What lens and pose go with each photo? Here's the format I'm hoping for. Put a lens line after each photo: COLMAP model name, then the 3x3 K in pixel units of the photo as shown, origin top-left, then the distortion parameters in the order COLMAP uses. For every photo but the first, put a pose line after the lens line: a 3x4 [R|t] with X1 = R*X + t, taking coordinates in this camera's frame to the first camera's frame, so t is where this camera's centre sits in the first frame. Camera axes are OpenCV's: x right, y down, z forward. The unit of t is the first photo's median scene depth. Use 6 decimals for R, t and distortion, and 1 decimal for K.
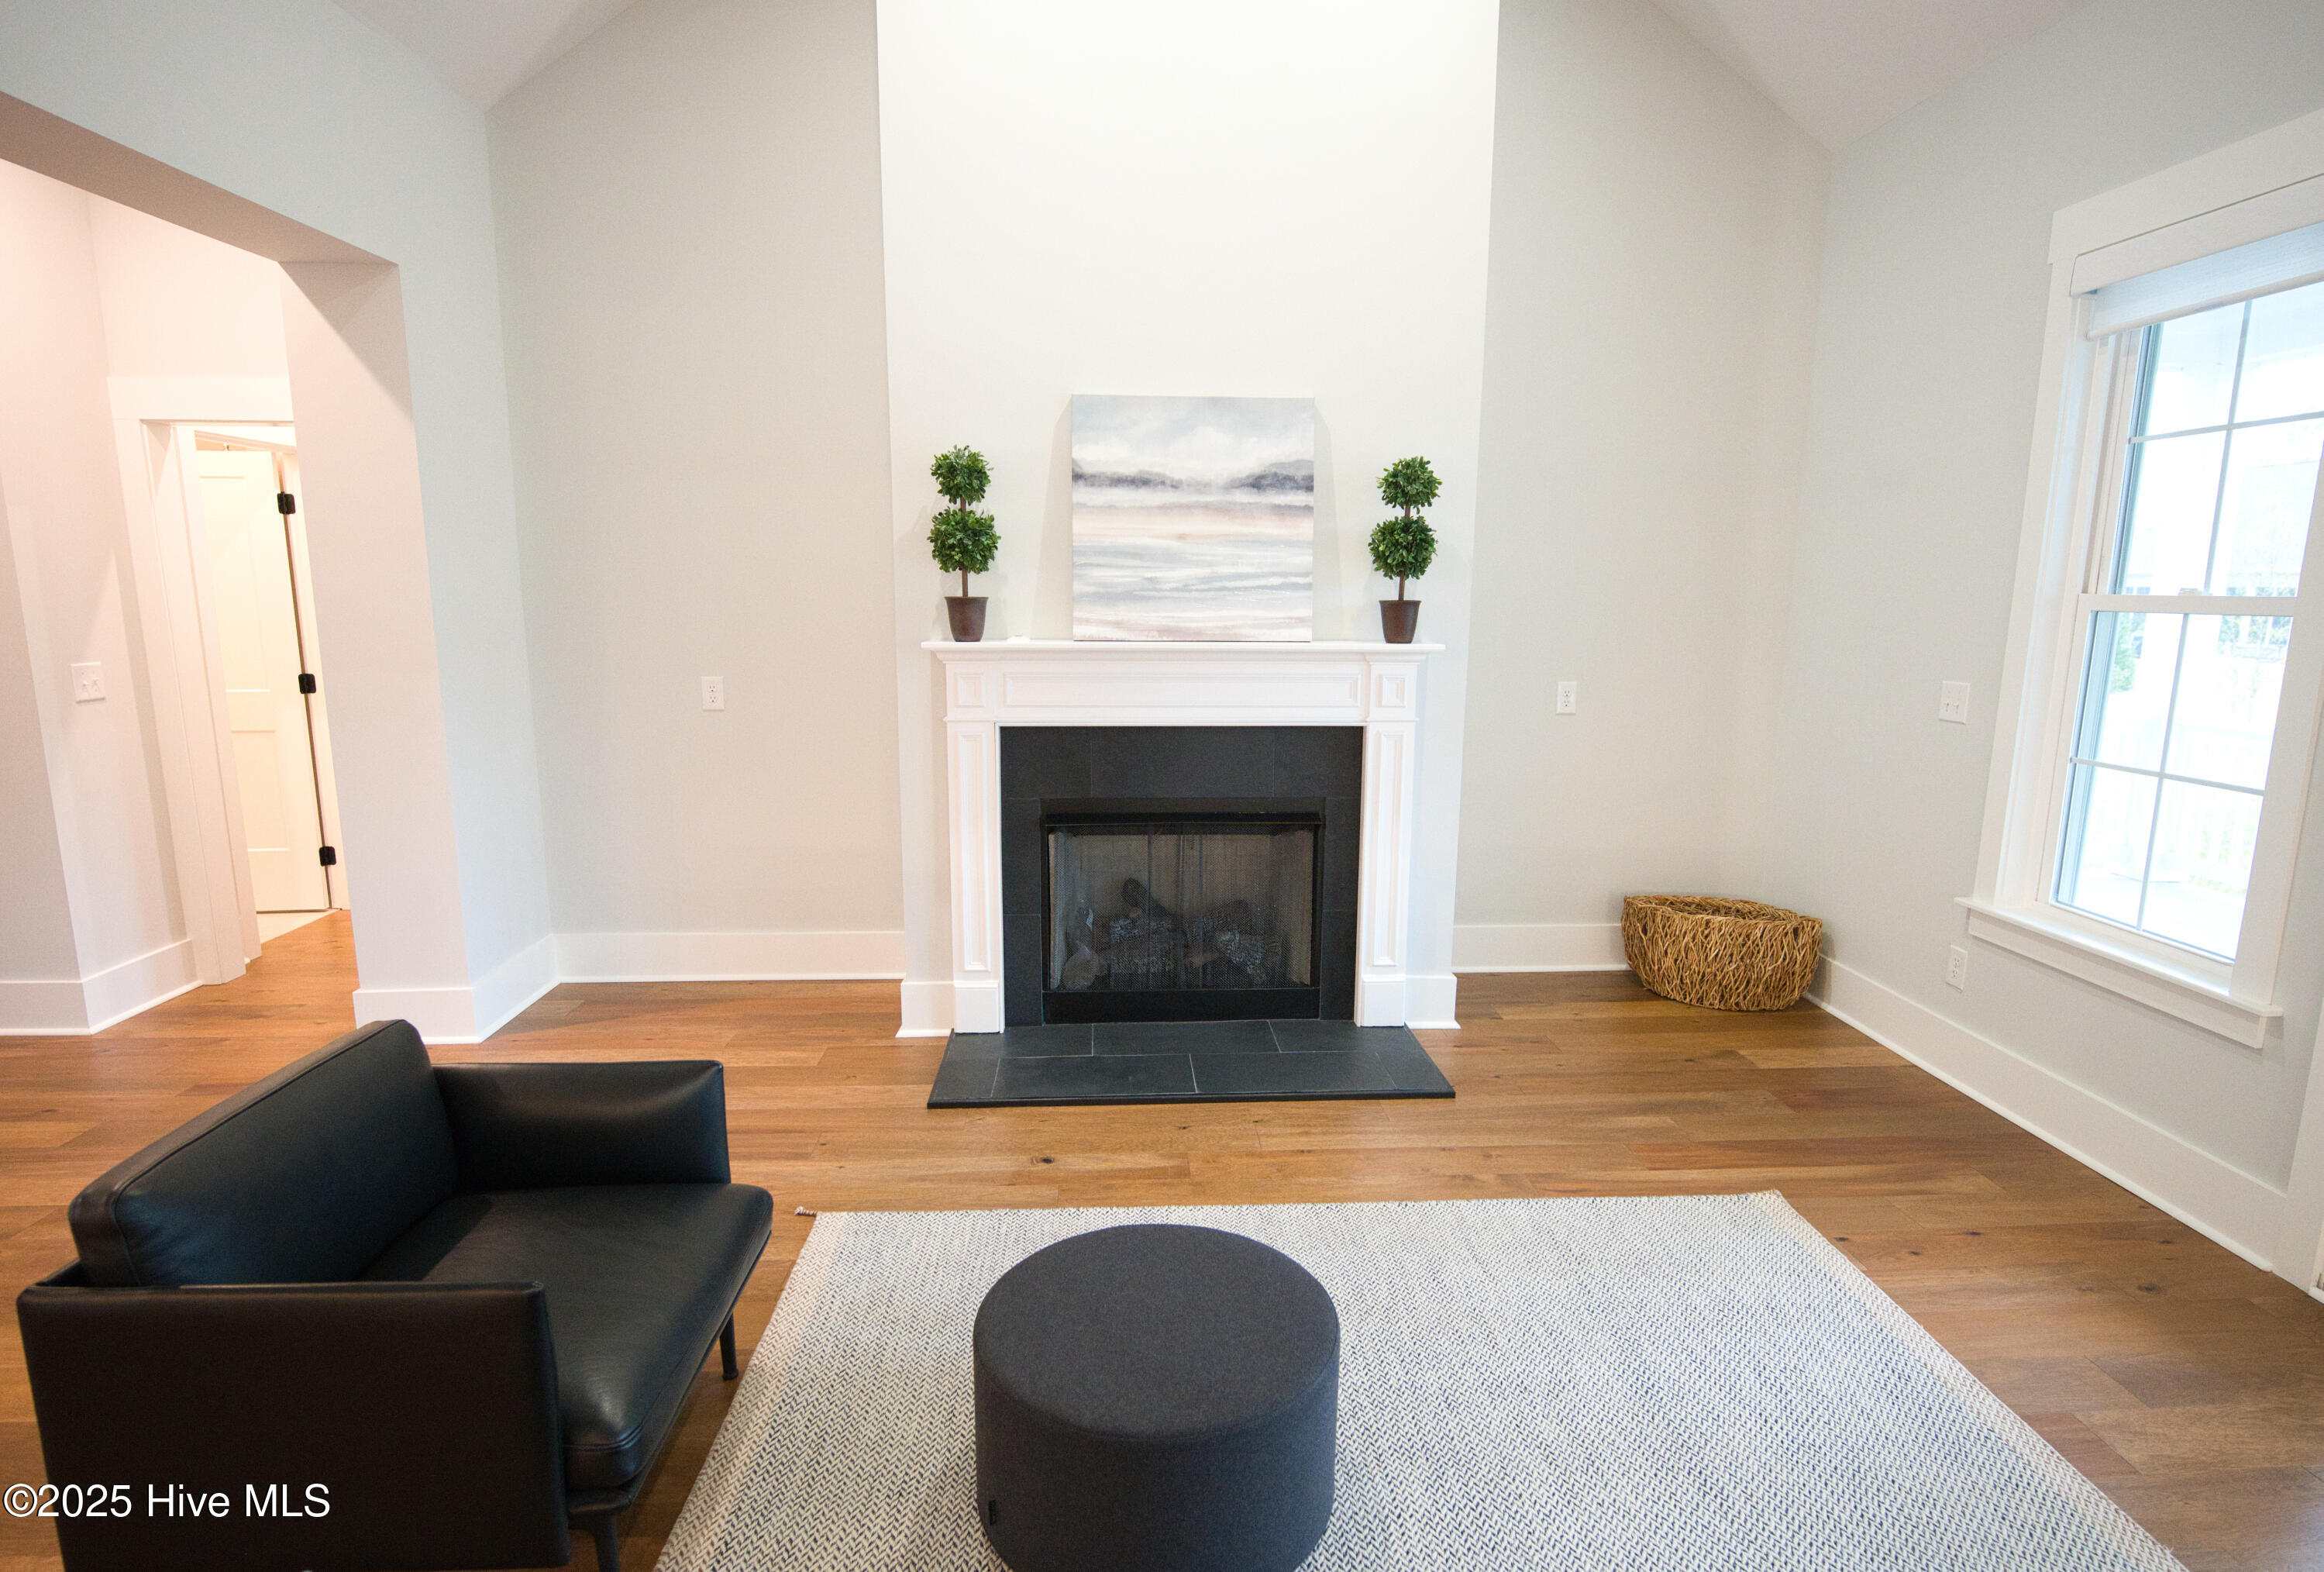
lens RADIAL K [[1229.2, 0, 1182.1], [0, 1229.2, 806.7], [0, 0, 1]] dist [-0.003317, -0.000936]
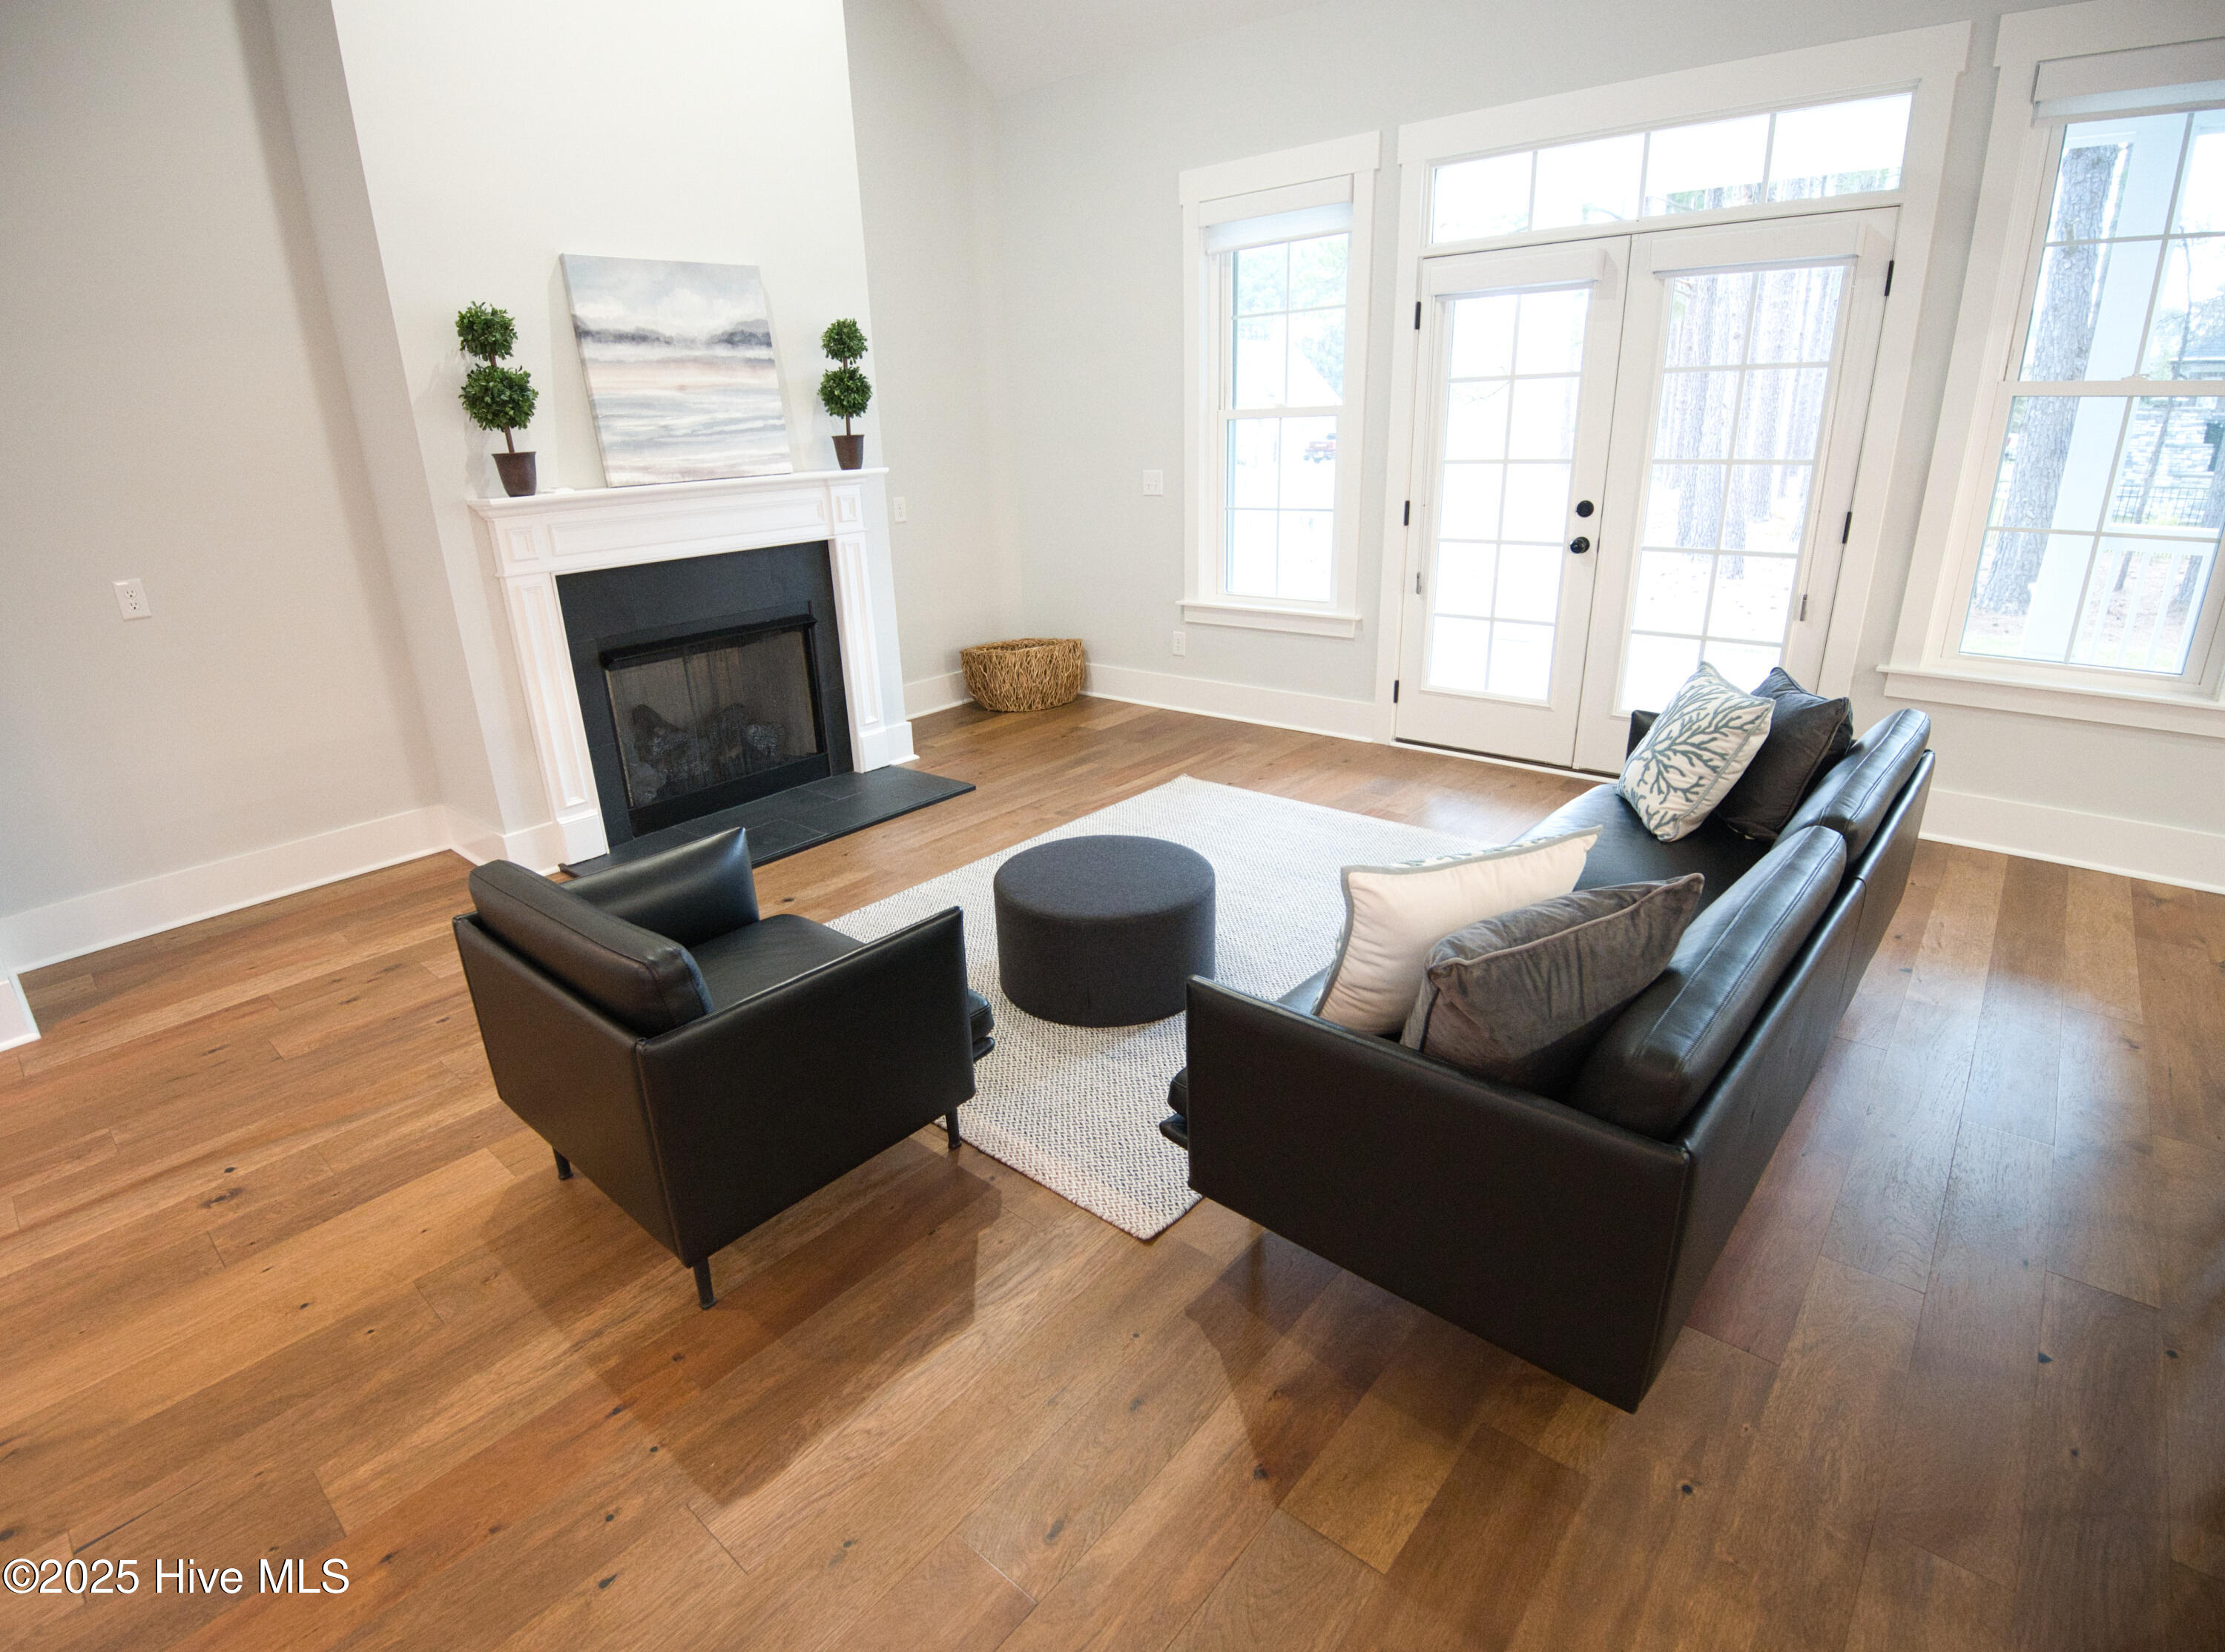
lens RADIAL K [[1092.3, 0, 1070.7], [0, 1092.3, 842.4], [0, 0, 1]] dist [-0.045412, -0.000367]
pose [[0.712549, -0.284290, 0.641446, -0.508969], [0.169507, 0.956903, 0.235805, 0.012599], [-0.680839, -0.059293, 0.730029, -0.013246]]
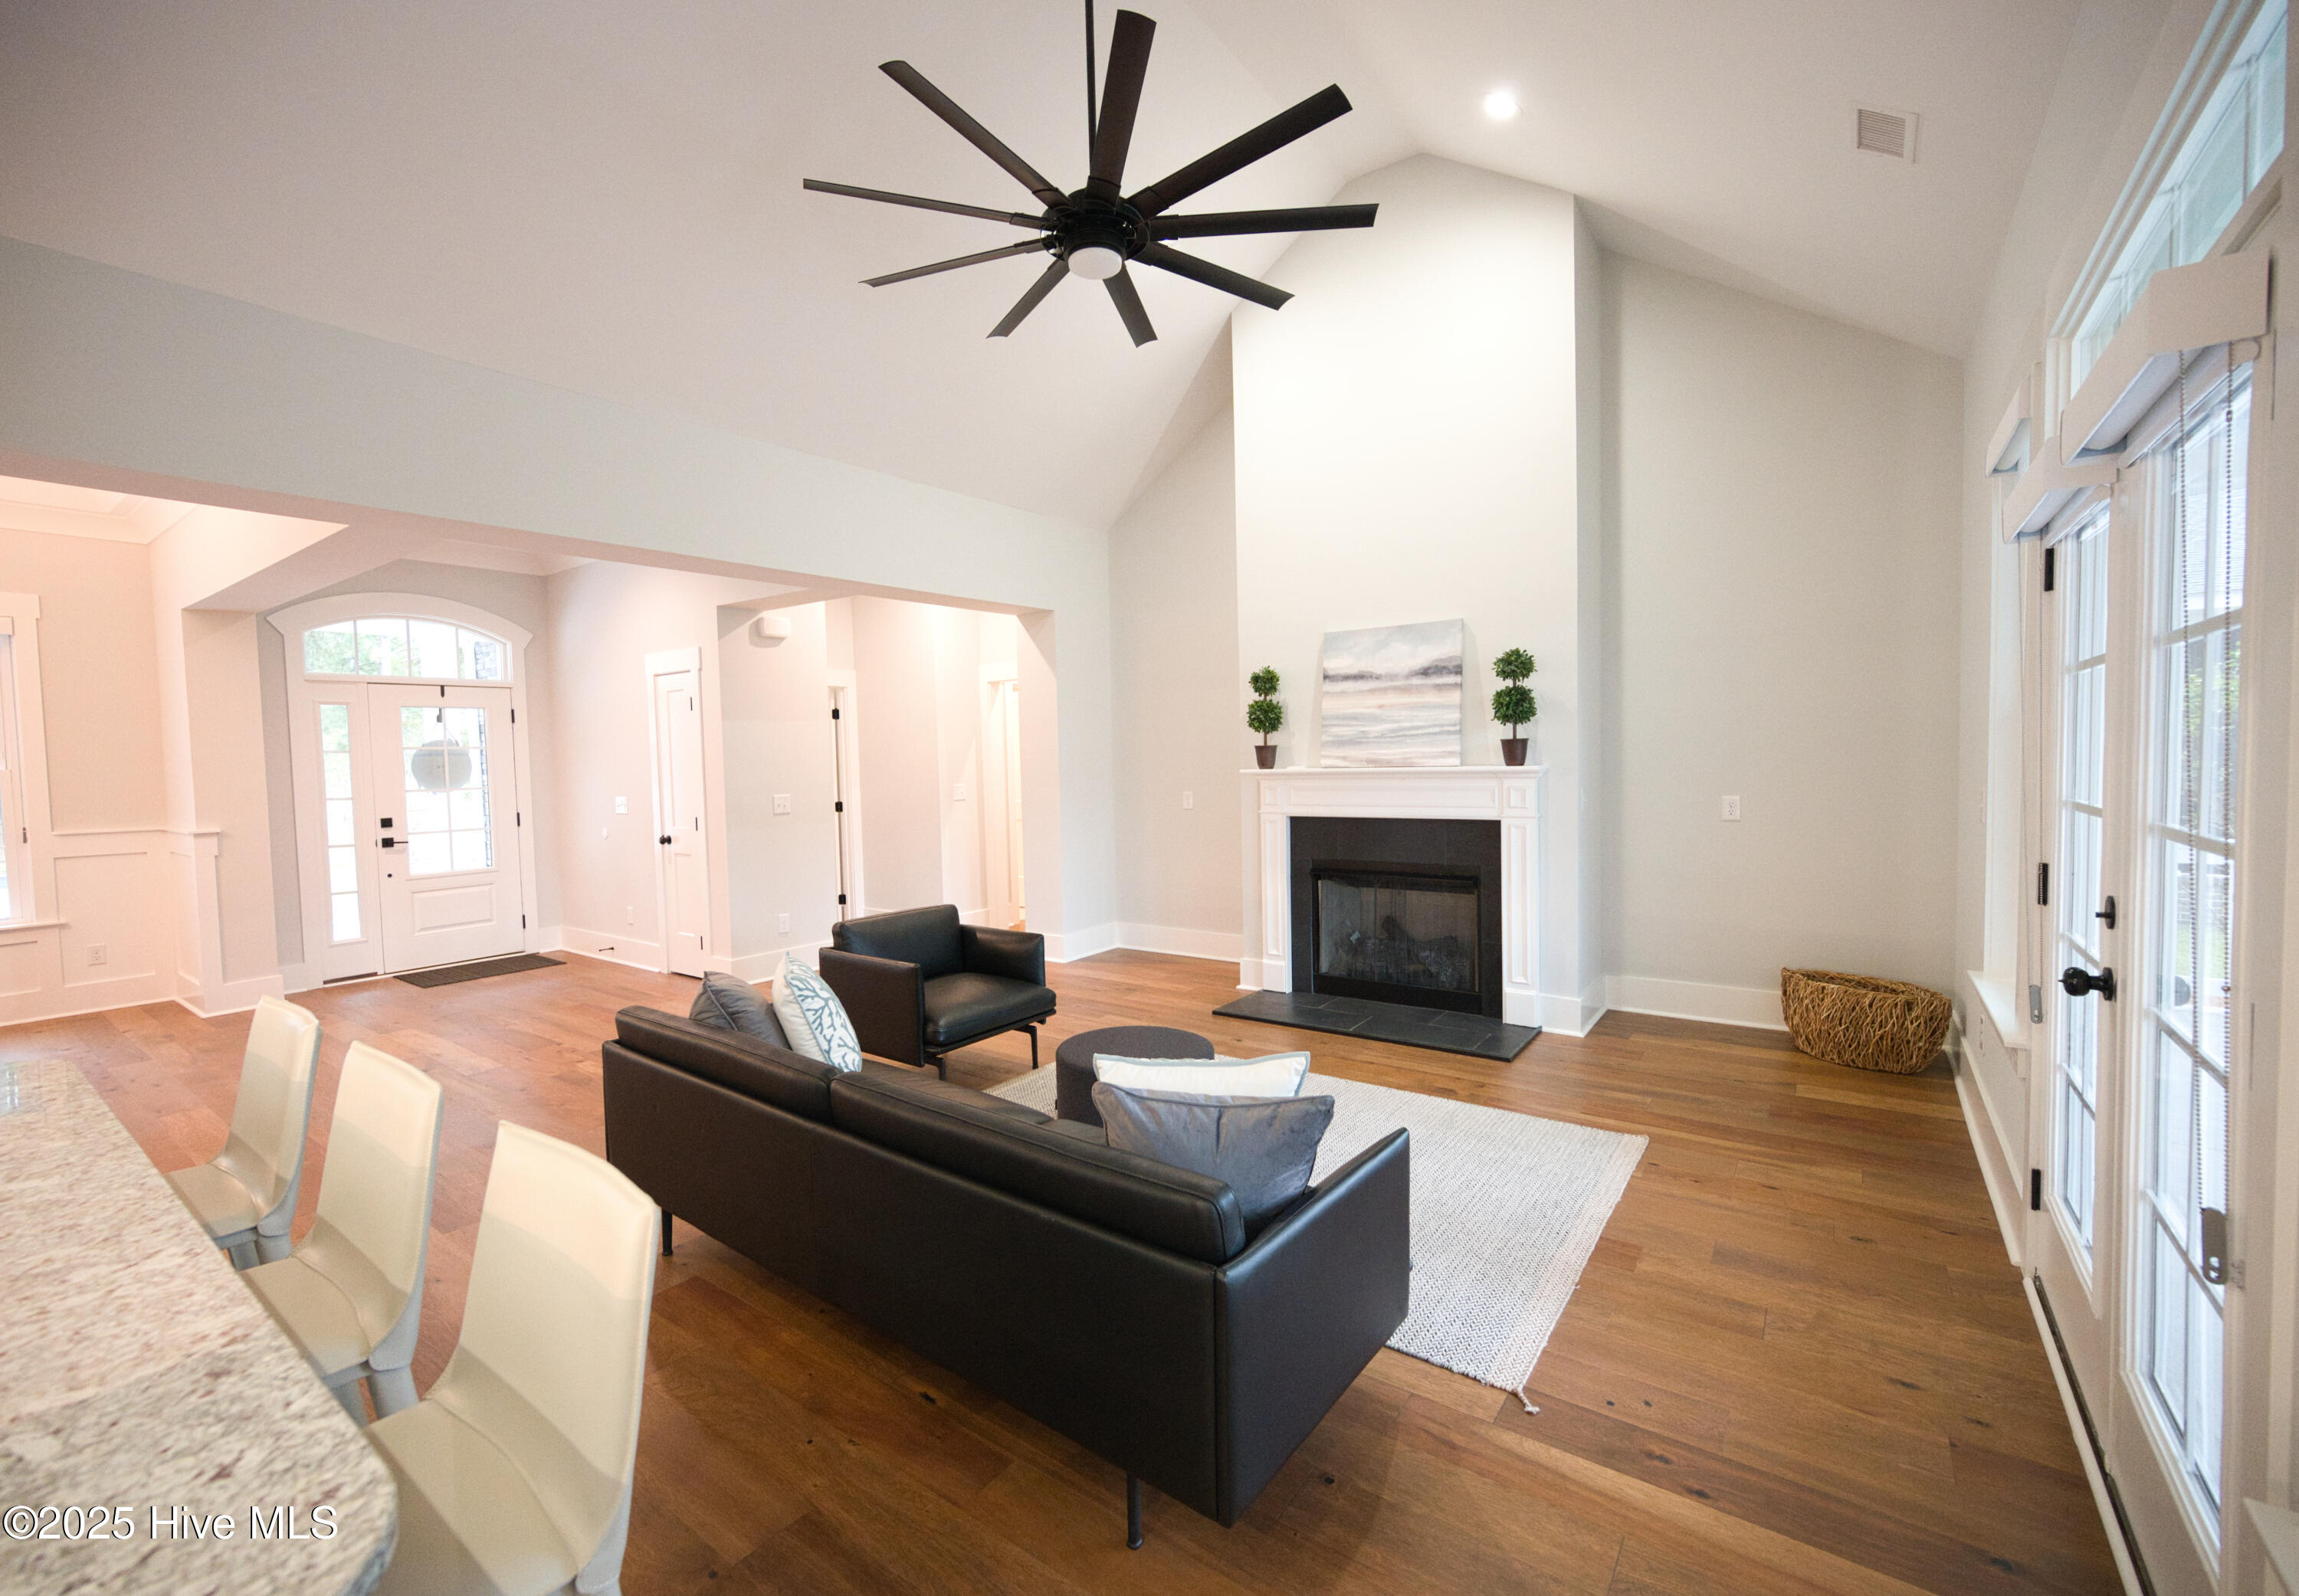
lens RADIAL K [[980.7, 0, 1108.4], [0, 980.7, 796.2], [0, 0, 1]] dist [-0.002356, 0.000043]
pose [[0.753269, 0.001092, -0.657712, 0.607616], [-0.086057, 0.991565, -0.096914, 0.068125], [0.652059, 0.129603, 0.747009, -0.246947]]
